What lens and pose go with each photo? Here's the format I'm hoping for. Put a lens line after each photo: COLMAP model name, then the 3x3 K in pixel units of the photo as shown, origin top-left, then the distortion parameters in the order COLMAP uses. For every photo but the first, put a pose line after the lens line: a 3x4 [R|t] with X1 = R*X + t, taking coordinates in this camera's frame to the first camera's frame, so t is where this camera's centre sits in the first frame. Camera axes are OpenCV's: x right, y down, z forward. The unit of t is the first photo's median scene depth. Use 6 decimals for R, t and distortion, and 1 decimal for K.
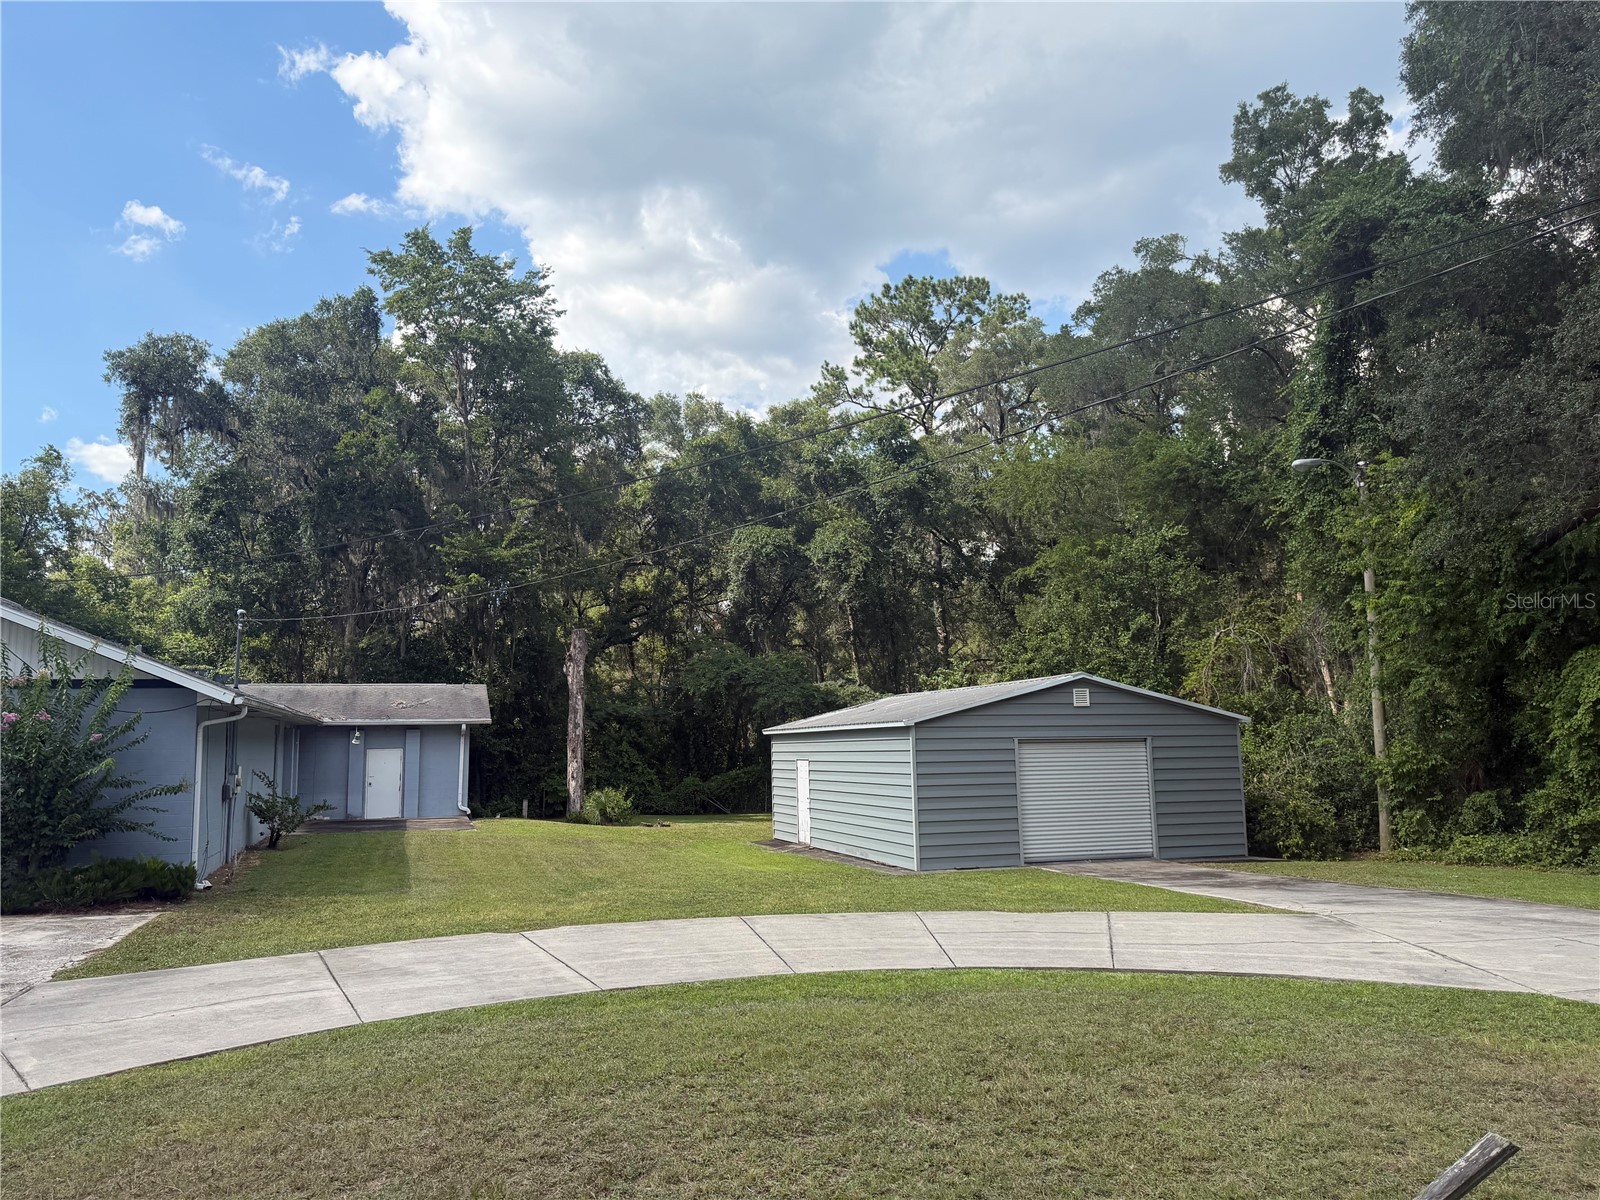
lens RADIAL K [[1117.4, 0, 794.2], [0, 1117.4, 612.3], [0, 0, 1]] dist [0.125119, -0.198845]
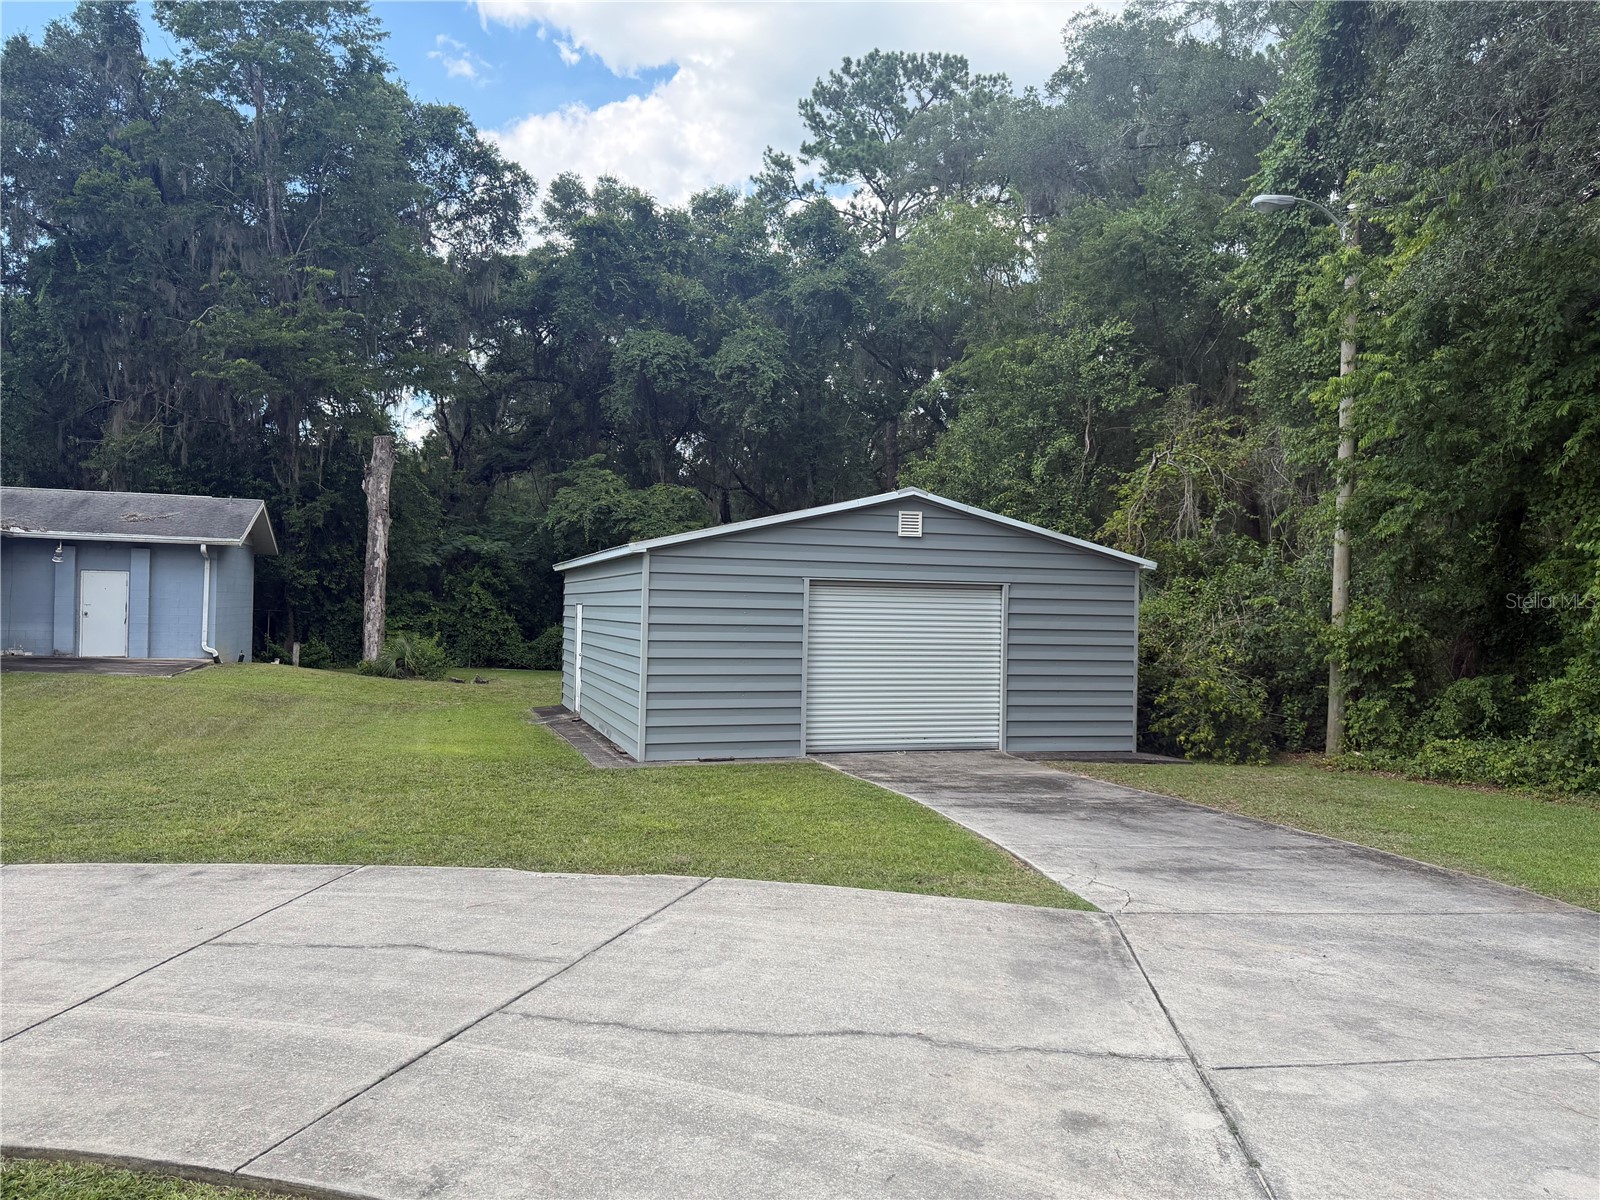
lens RADIAL K [[1125.0, 0, 804.4], [0, 1125.0, 603.9], [0, 0, 1]] dist [0.103043, -0.149350]
pose [[0.999216, 0.039476, -0.003159, 0.106247], [-0.038850, 0.992579, 0.115233, 0.025830], [0.007684, -0.115020, 0.993334, 0.166445]]
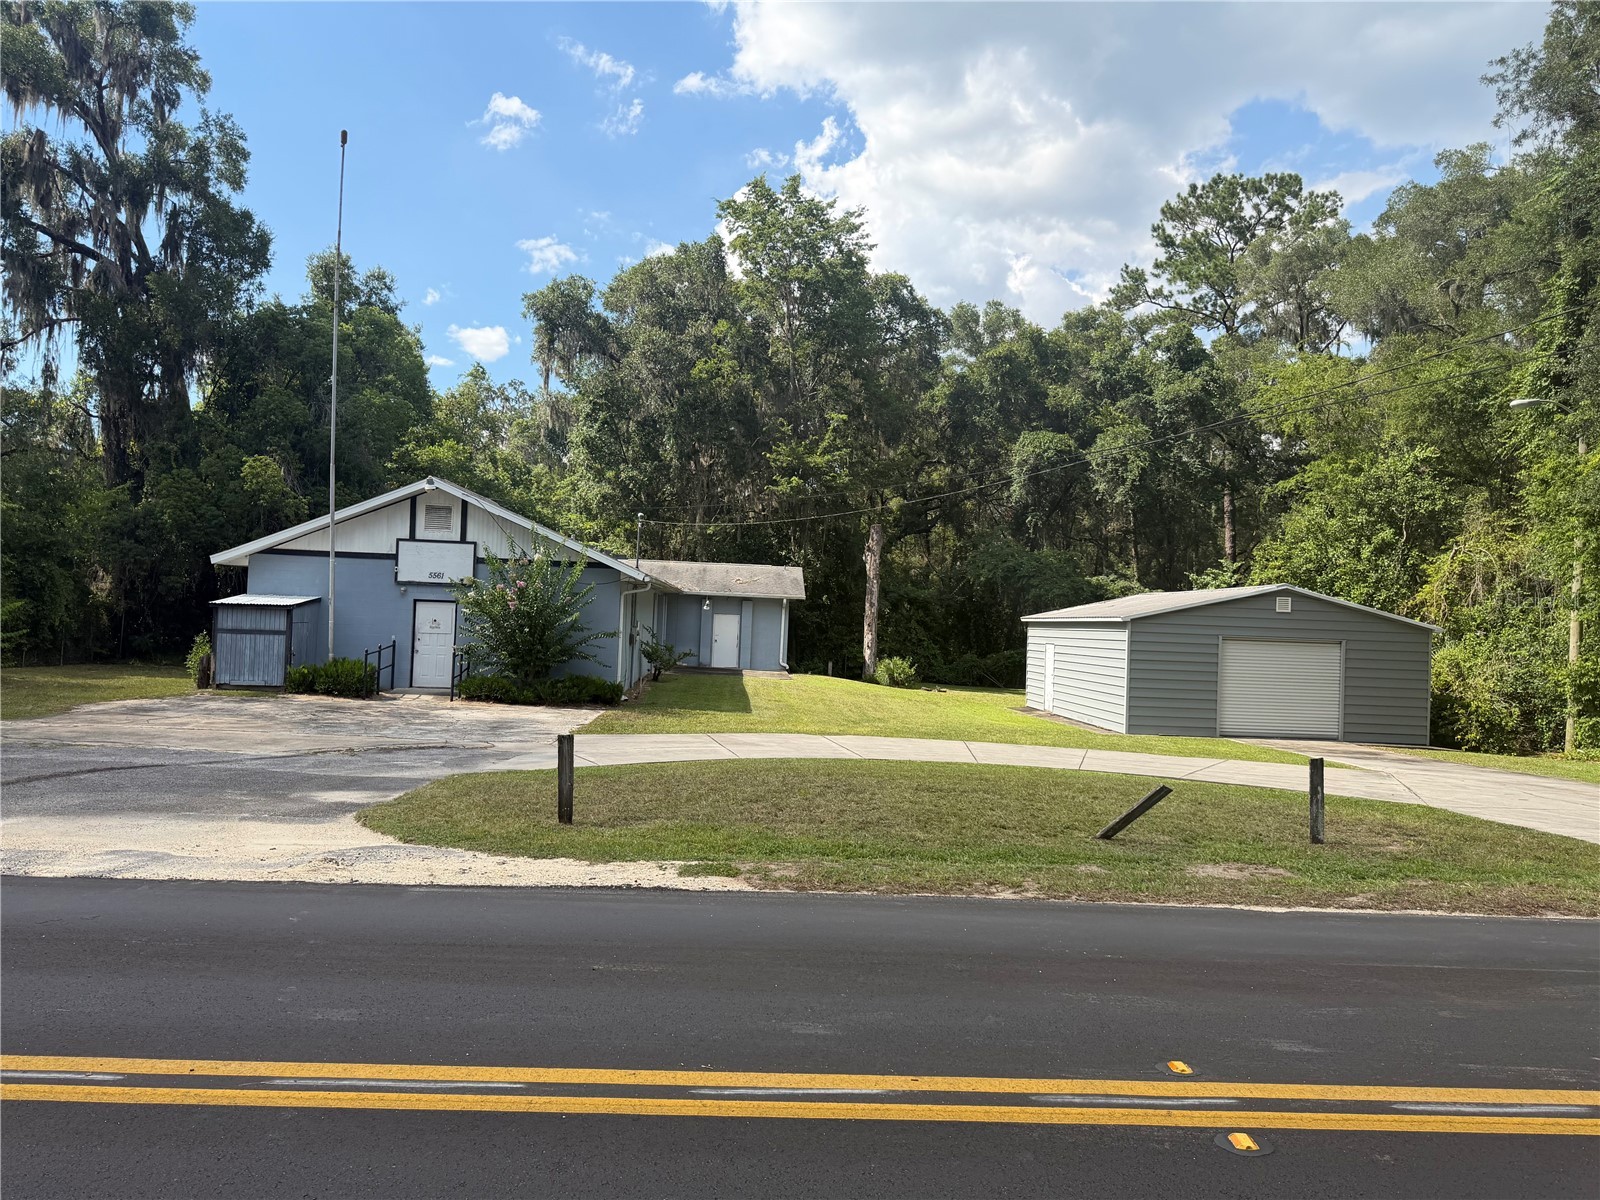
lens RADIAL K [[1118.3, 0, 807.9], [0, 1118.3, 606.6], [0, 0, 1]] dist [0.117604, -0.189909]
pose [[0.965794, 0.051594, -0.254126, 0.041017], [-0.025381, 0.994109, 0.105371, -0.020129], [0.258066, -0.095317, 0.961414, -0.158545]]
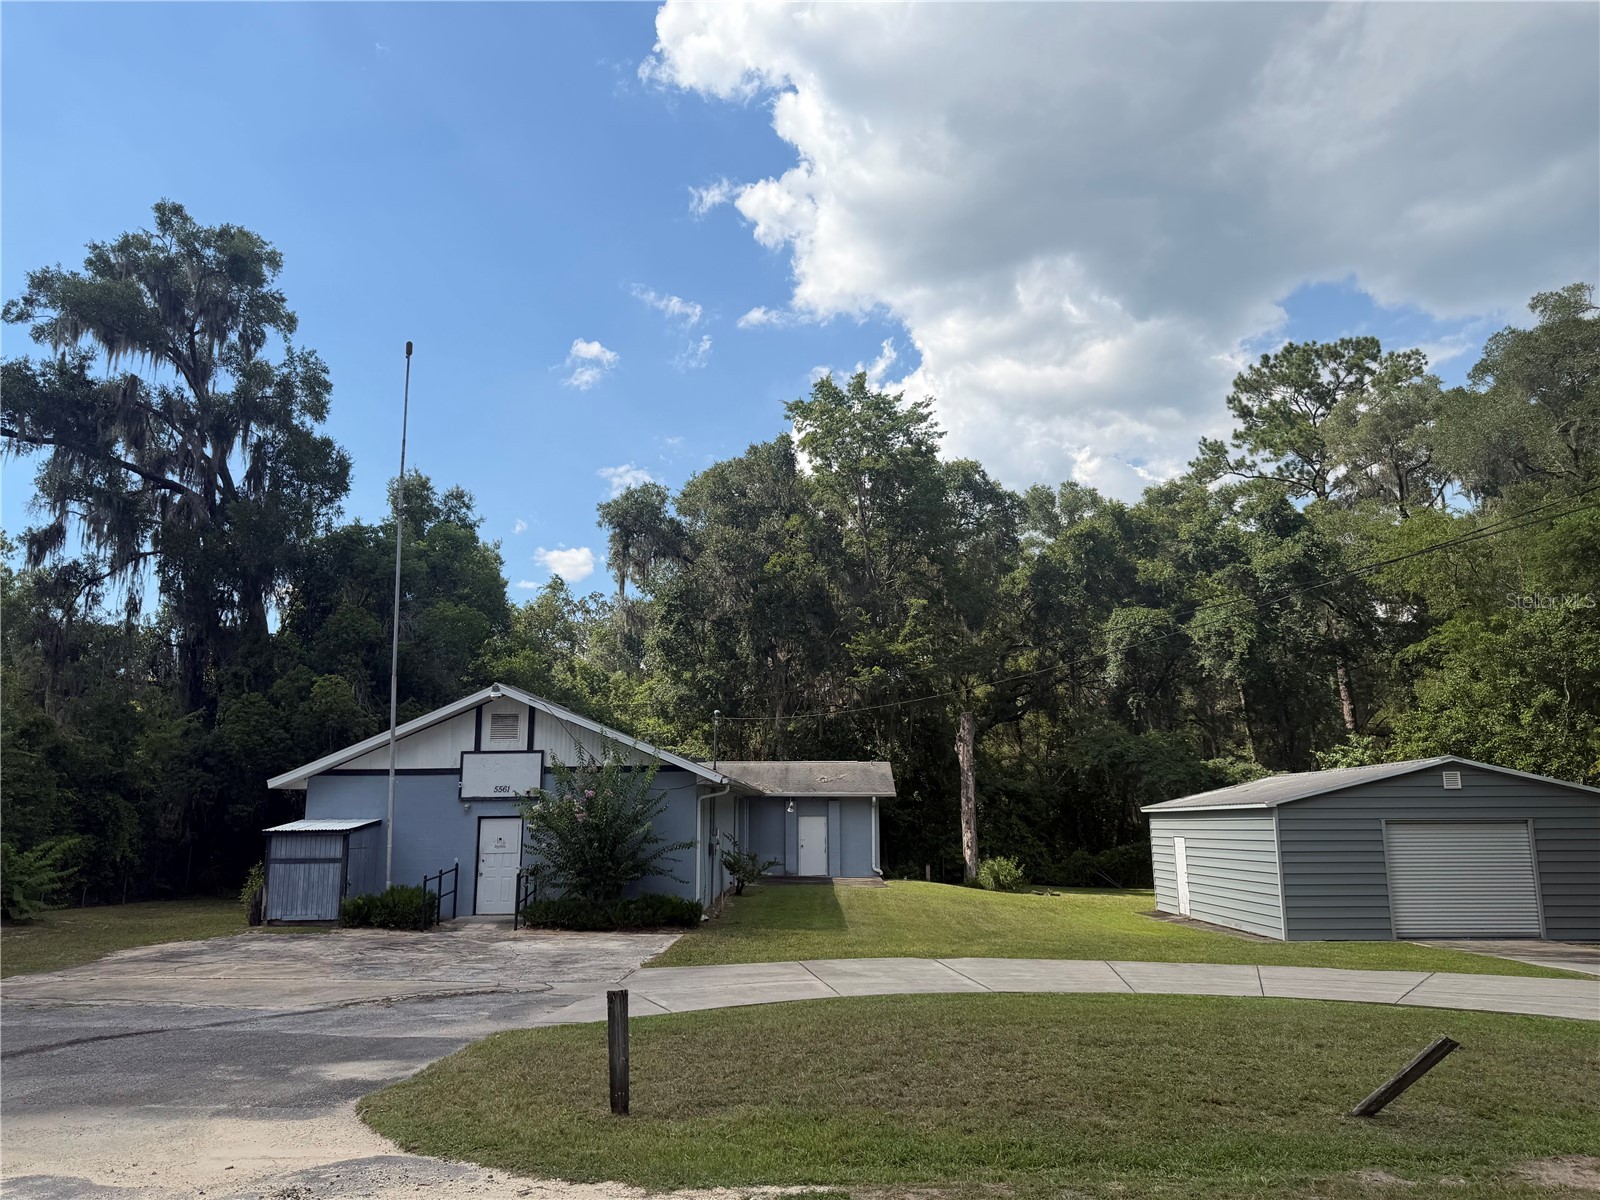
lens RADIAL K [[1120.0, 0, 793.7], [0, 1120.0, 612.1], [0, 0, 1]] dist [0.121243, -0.195670]
pose [[0.941529, -0.047730, -0.333535, 0.022552], [0.027187, 0.997450, -0.065992, -0.014509], [0.335834, 0.053066, 0.940425, -0.110348]]
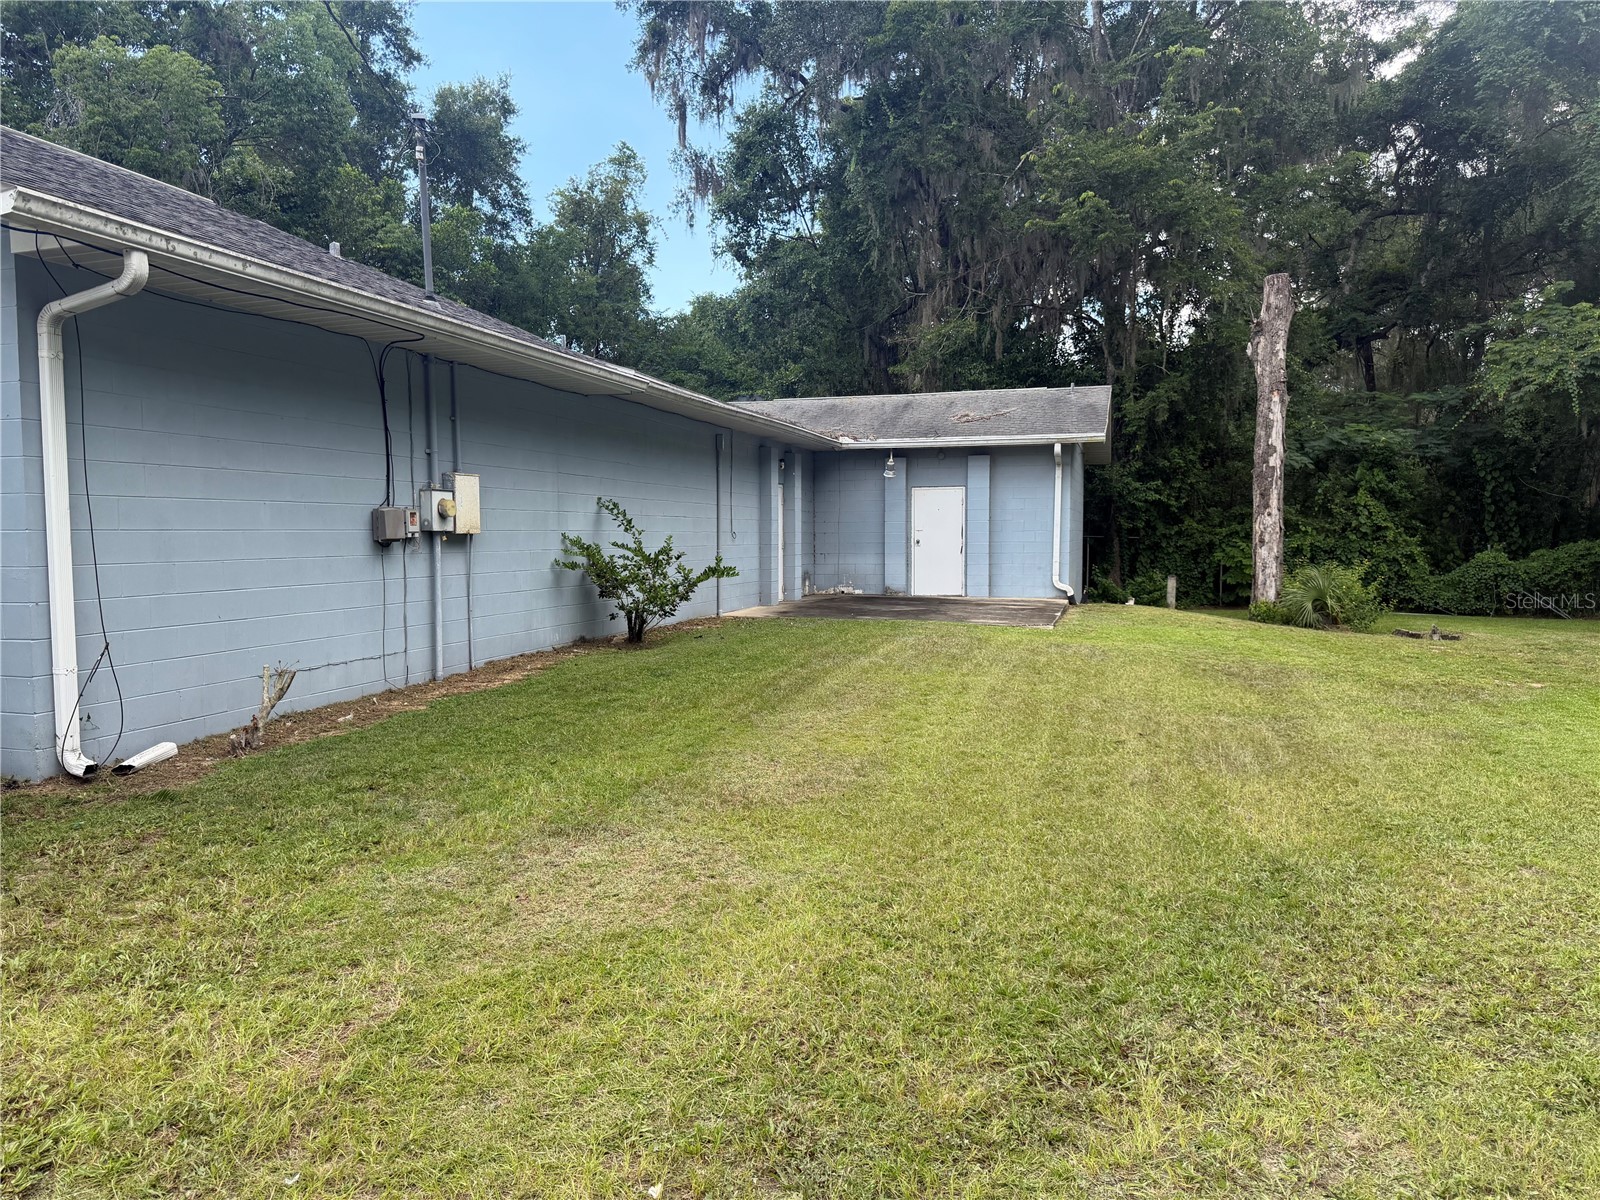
lens RADIAL K [[1135.5, 0, 784.5], [0, 1135.5, 609.6], [0, 0, 1]] dist [0.037082, -0.057693]
pose [[0.819082, 0.050359, -0.571461, -0.057414], [0.059556, 0.983293, 0.172013, 0.060208], [0.570576, -0.174926, 0.802399, 0.356302]]
